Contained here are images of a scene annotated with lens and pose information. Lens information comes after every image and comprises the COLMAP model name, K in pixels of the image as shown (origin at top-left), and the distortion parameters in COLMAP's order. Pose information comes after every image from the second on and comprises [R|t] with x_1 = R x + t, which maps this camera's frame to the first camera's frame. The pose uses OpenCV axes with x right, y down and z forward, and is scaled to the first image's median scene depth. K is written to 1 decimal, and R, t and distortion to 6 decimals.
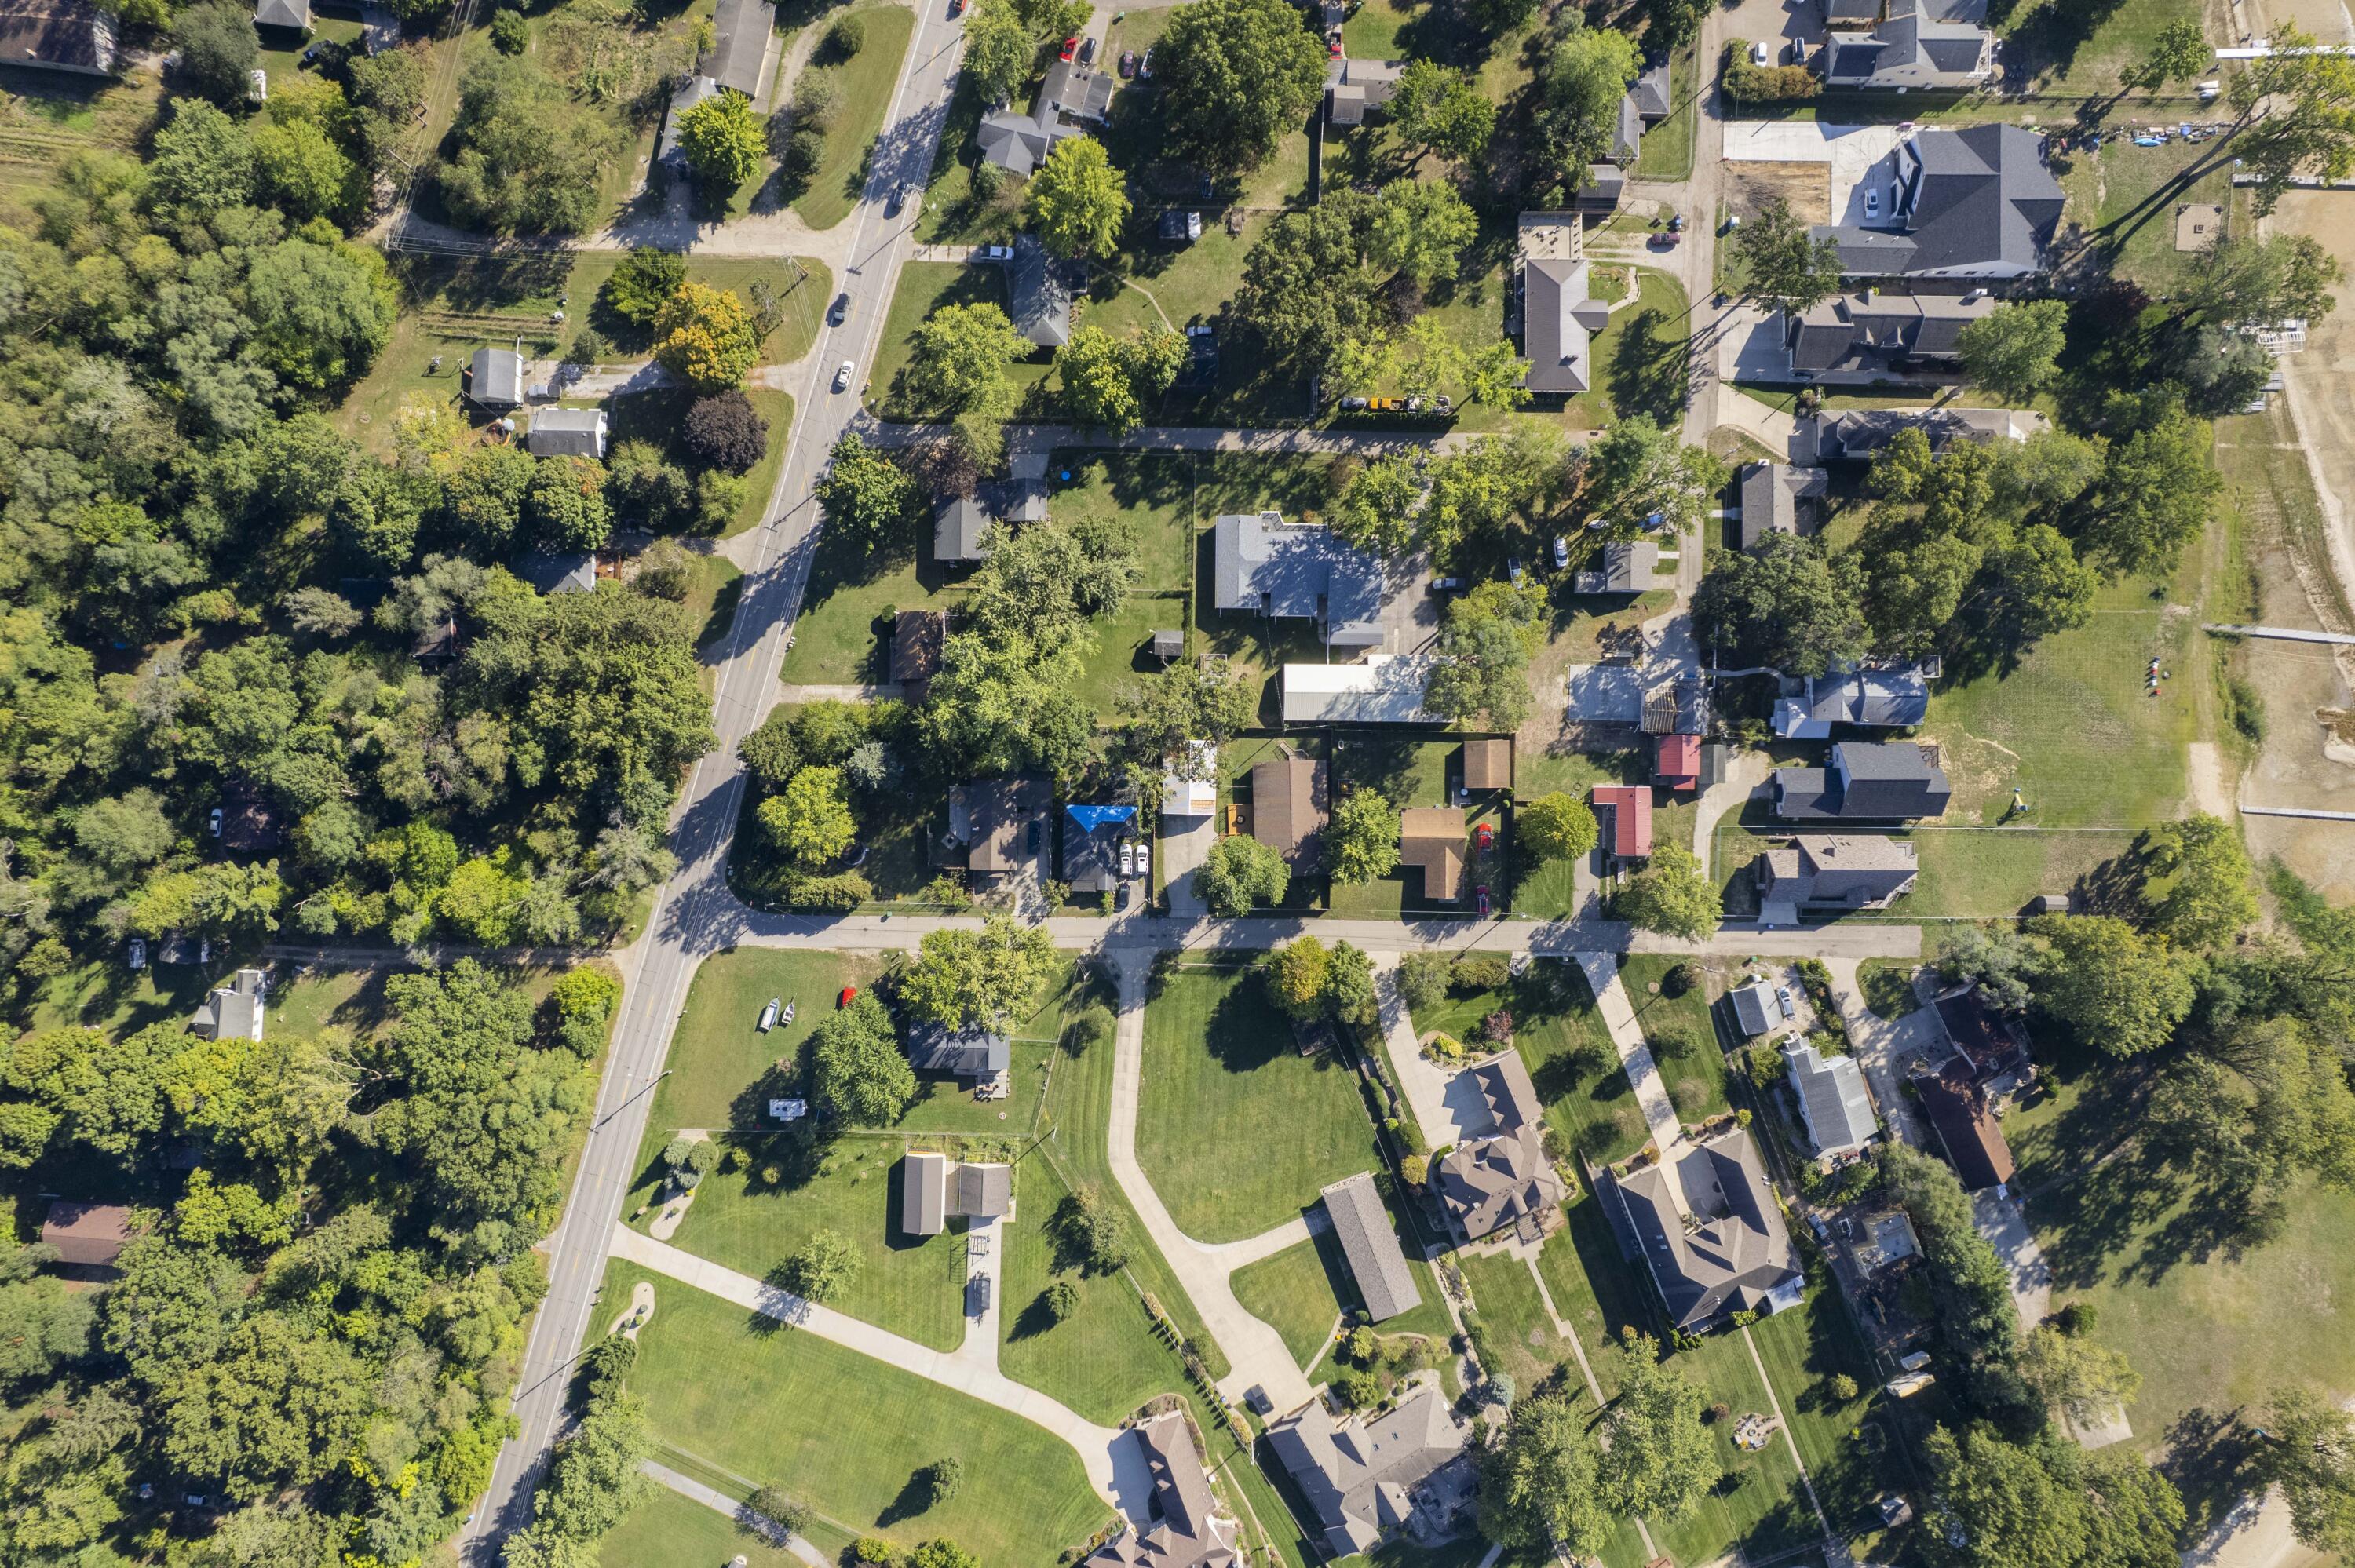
lens RADIAL K [[1512.2, 0, 1168.3], [0, 1512.2, 778.1], [0, 0, 1]] dist [-0.060893, 0.055680]
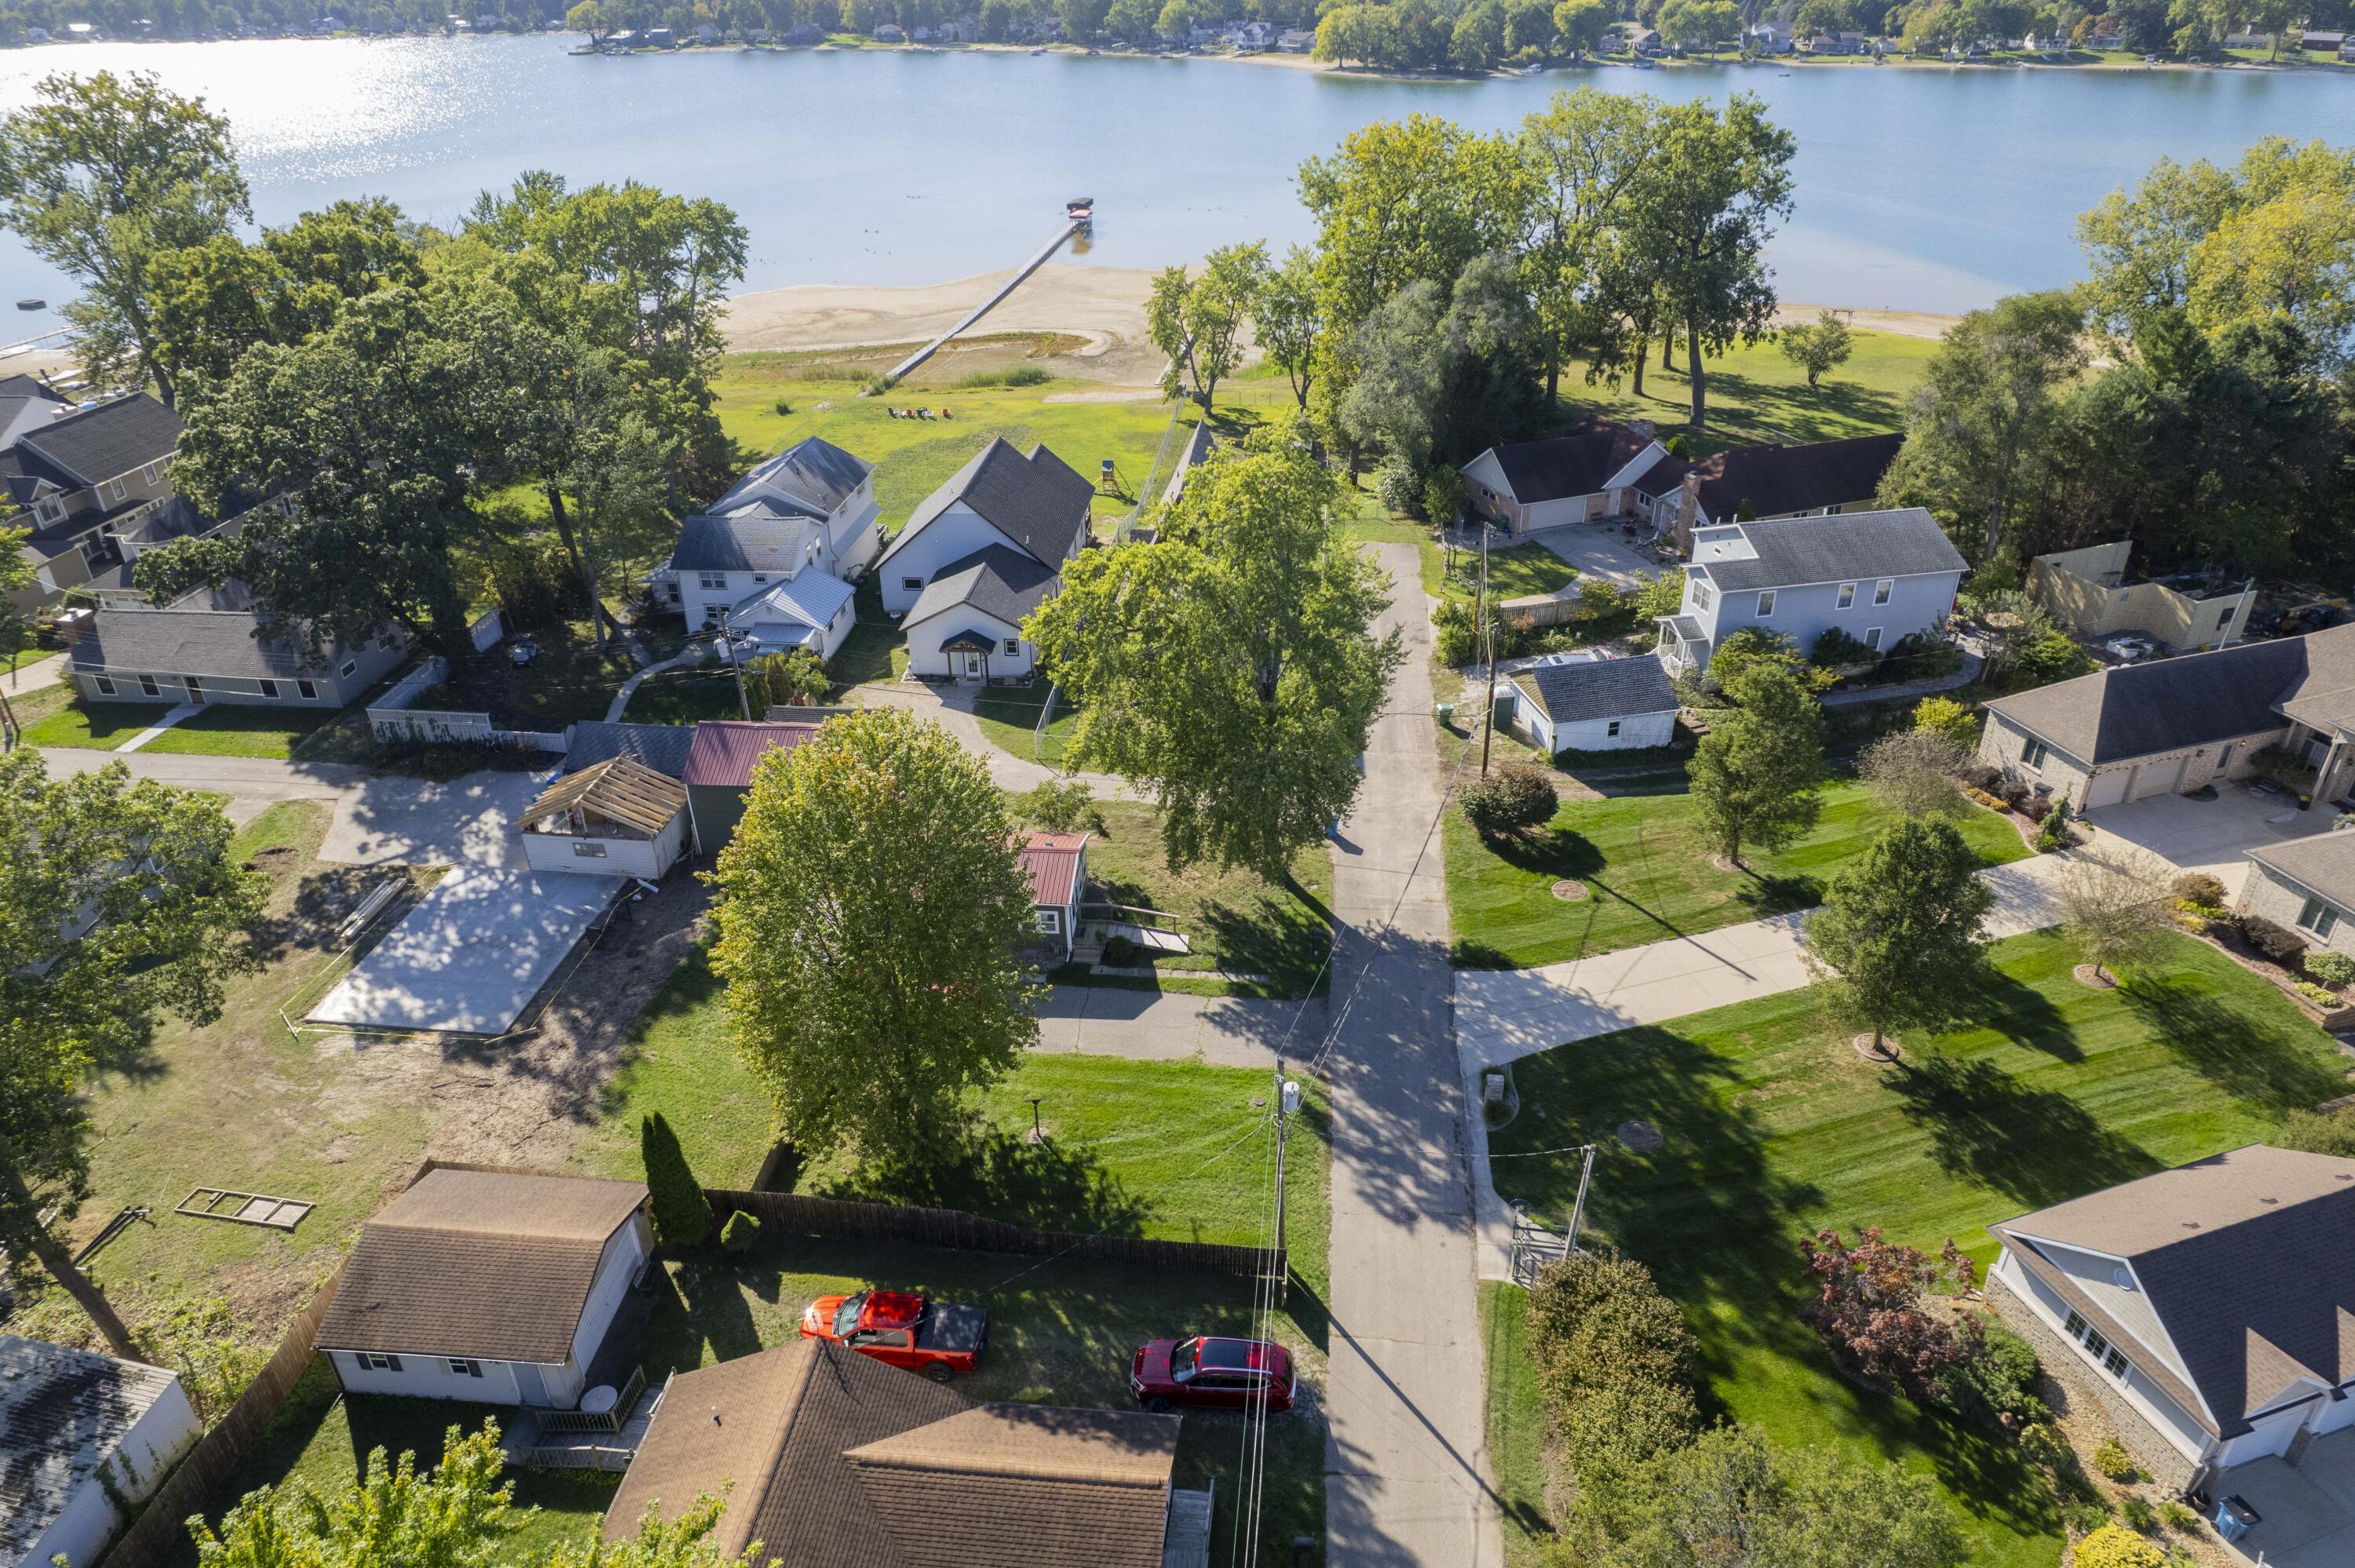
lens RADIAL K [[1512.2, 0, 1168.3], [0, 1512.2, 778.1], [0, 0, 1]] dist [-0.060893, 0.055680]
pose [[0.094219, -0.471625, 0.876751, 0.083615], [0.995550, 0.043166, -0.083766, 0.088414], [0.001660, 0.880742, 0.473594, 0.854192]]
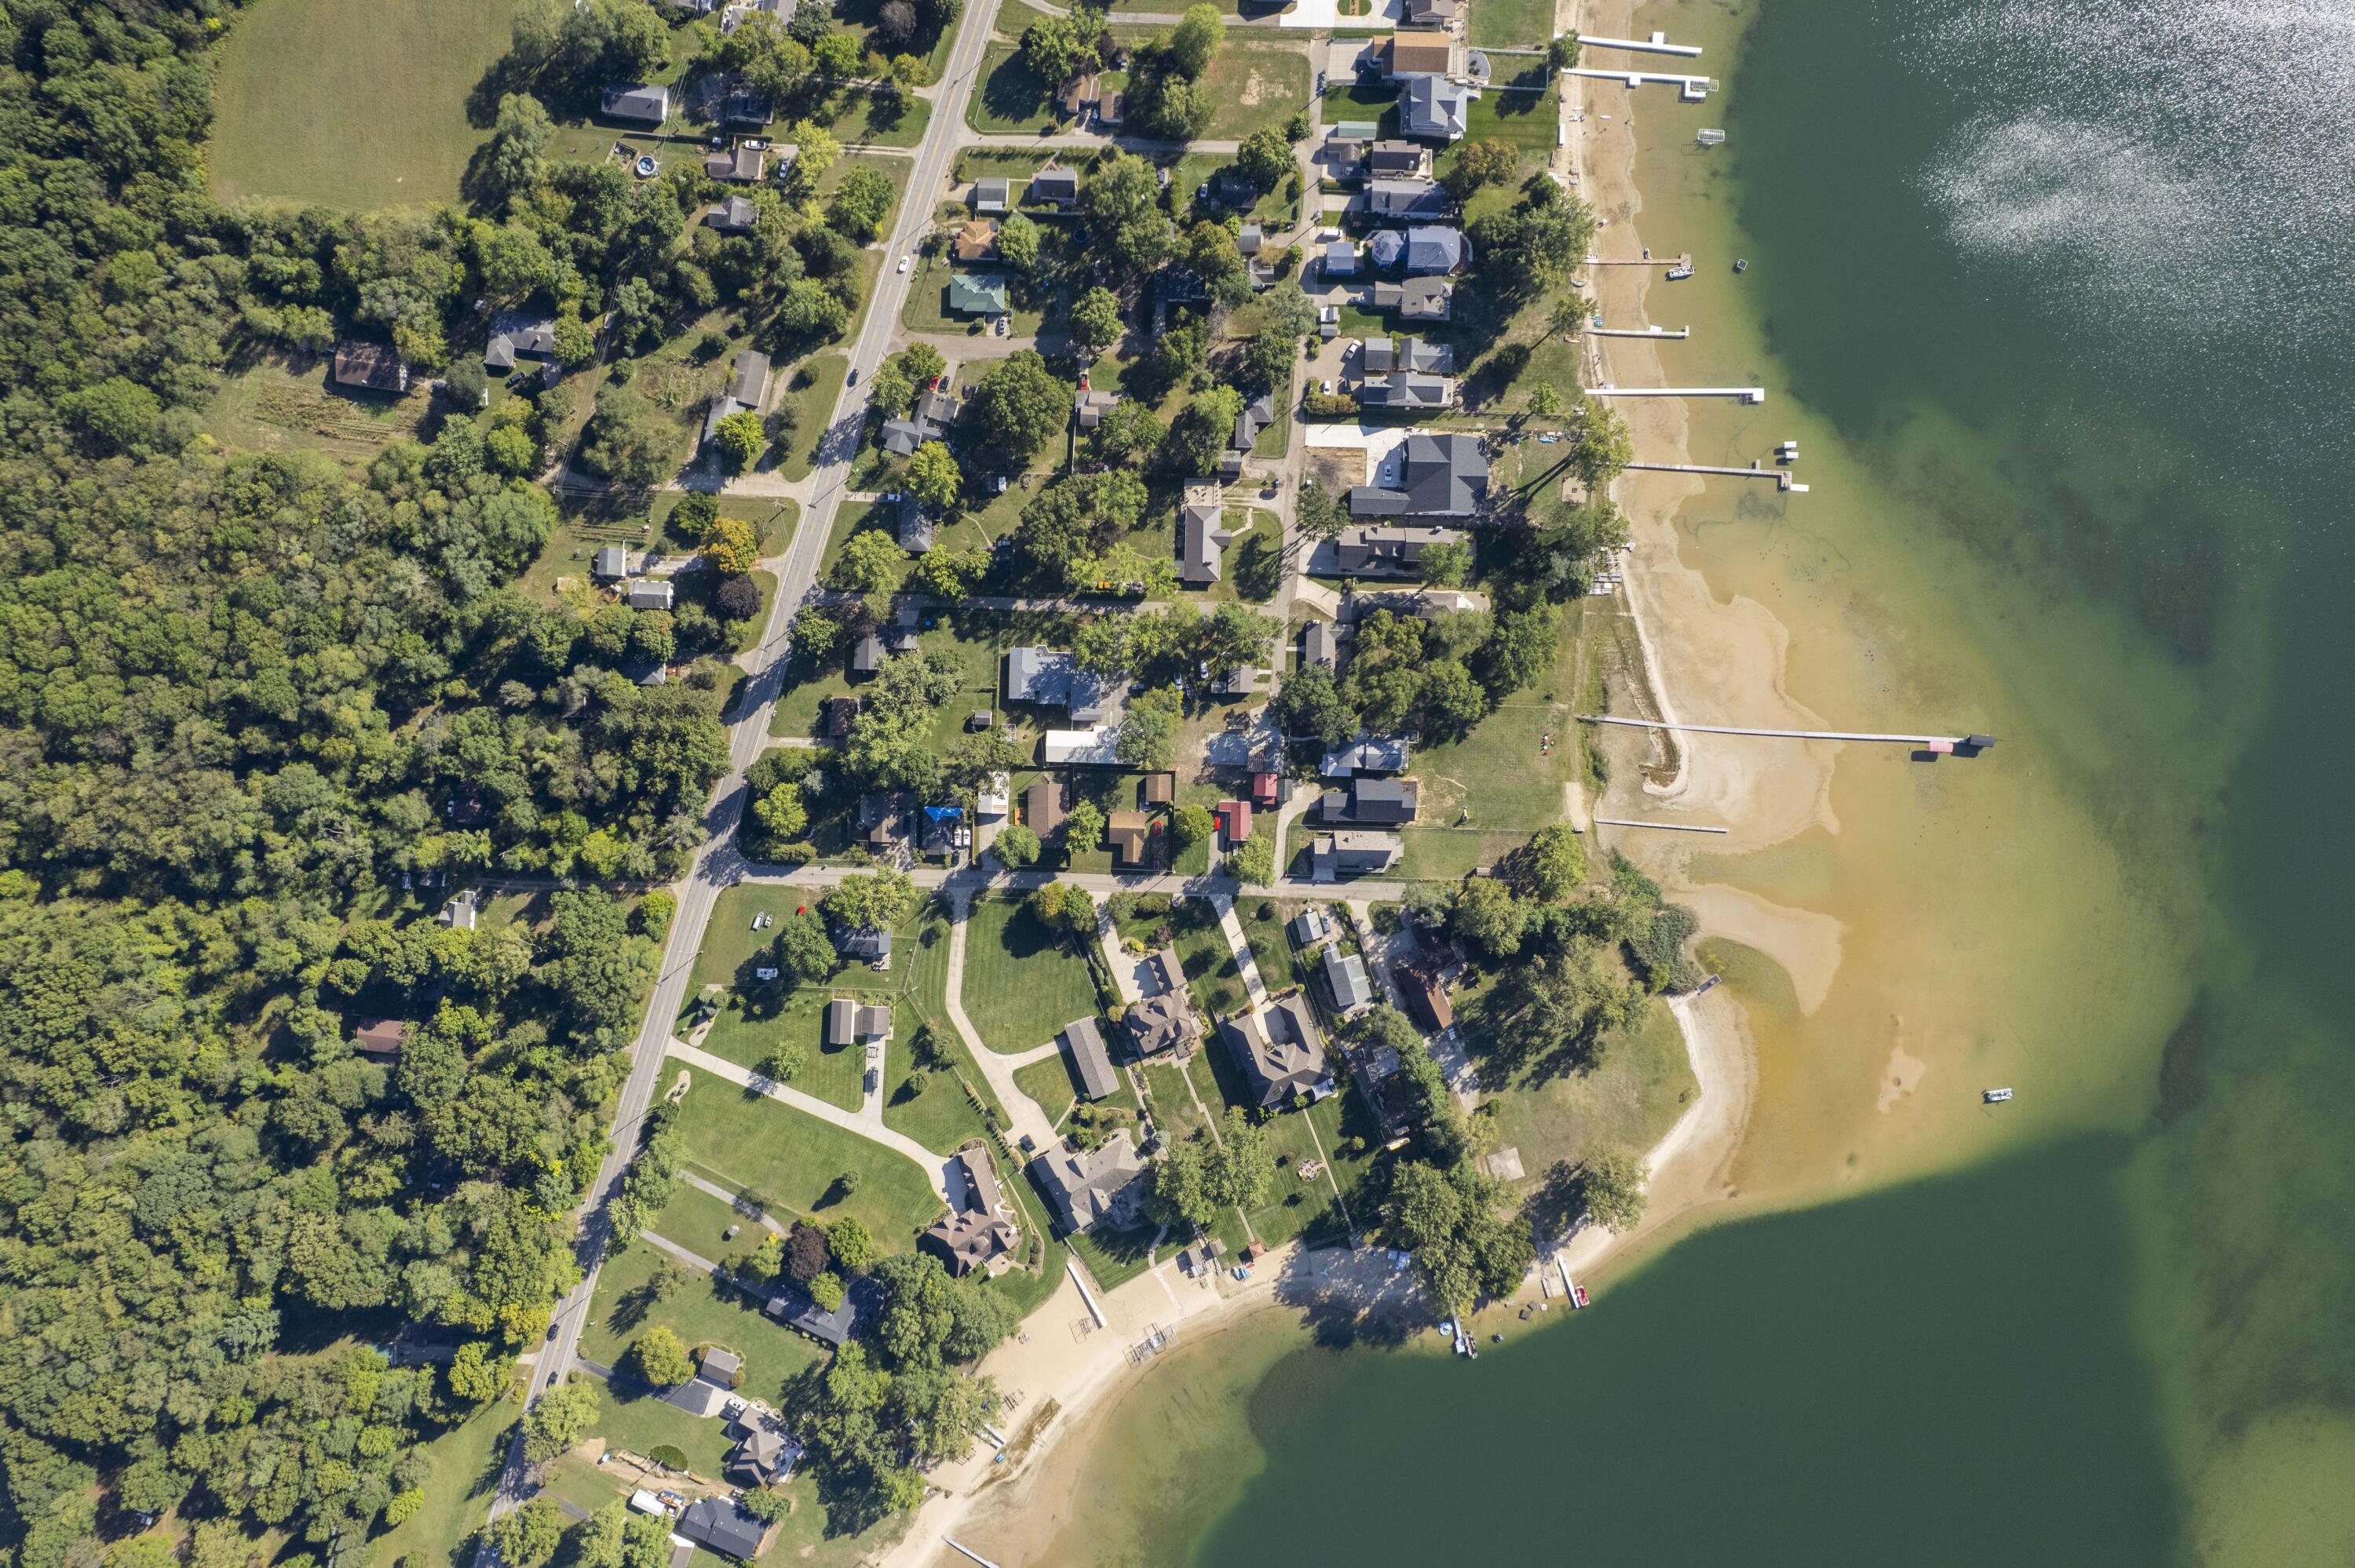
lens RADIAL K [[1548.1, 0, 1169.5], [0, 1548.1, 780.5], [0, 0, 1]] dist [-0.022955, -0.067373]
pose [[0.999817, 0.016843, -0.009016, 0.239717], [-0.016870, 0.999854, -0.002878, -0.012960], [0.008966, 0.003029, 0.999955, -0.839624]]
